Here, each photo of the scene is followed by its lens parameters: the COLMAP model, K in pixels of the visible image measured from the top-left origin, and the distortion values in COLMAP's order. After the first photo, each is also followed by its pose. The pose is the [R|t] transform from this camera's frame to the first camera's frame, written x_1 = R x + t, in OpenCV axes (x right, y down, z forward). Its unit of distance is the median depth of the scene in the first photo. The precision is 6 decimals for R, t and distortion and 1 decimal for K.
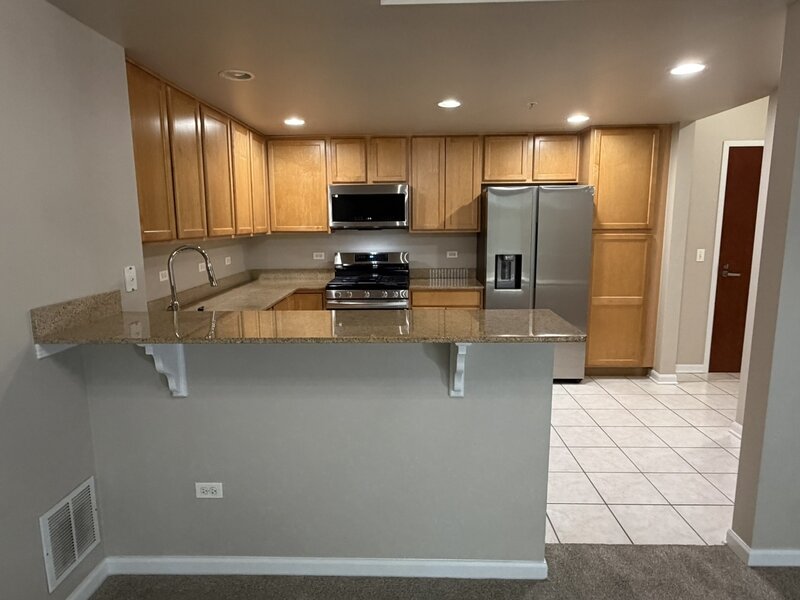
lens RADIAL K [[496.4, 0, 385.4], [0, 496.4, 306.4], [0, 0, 1]] dist [0.001561, 0.001139]
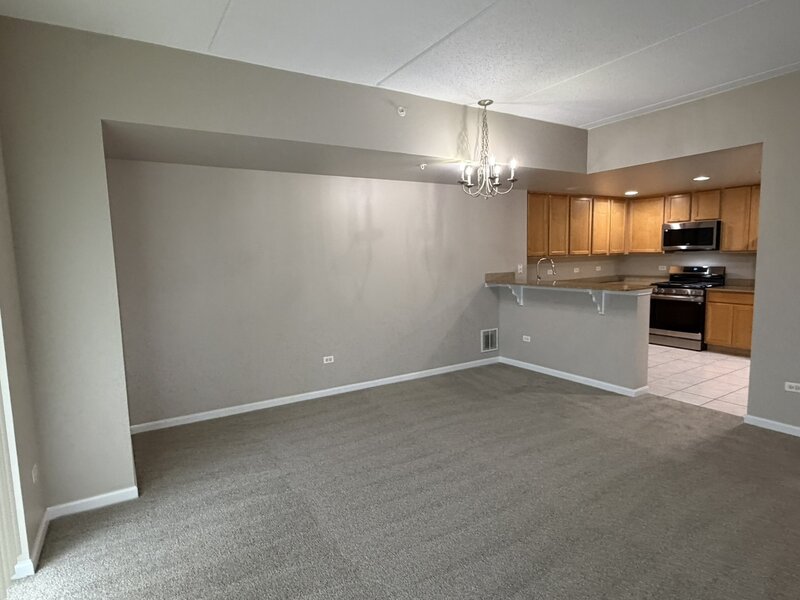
lens RADIAL K [[447.9, 0, 405.5], [0, 447.9, 305.7], [0, 0, 1]] dist [0.001403, 0.001180]
pose [[0.576307, 0.092563, -0.811975, 0.619117], [-0.118755, 0.992504, 0.028856, 0.080181], [0.808559, 0.079796, 0.582979, -0.522750]]
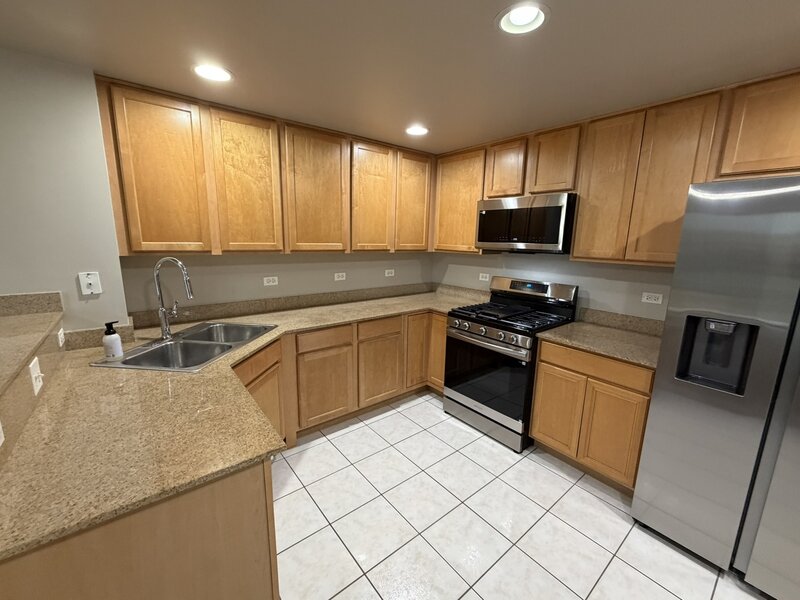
lens RADIAL K [[328.5, 0, 398.4], [0, 328.5, 302.9], [0, 0, 1]] dist [-0.002936, -0.000137]
pose [[0.655020, 0.171085, -0.735988, 0.256579], [-0.155353, 0.983713, 0.090409, -0.093352], [0.739469, 0.055118, 0.670930, 0.505064]]
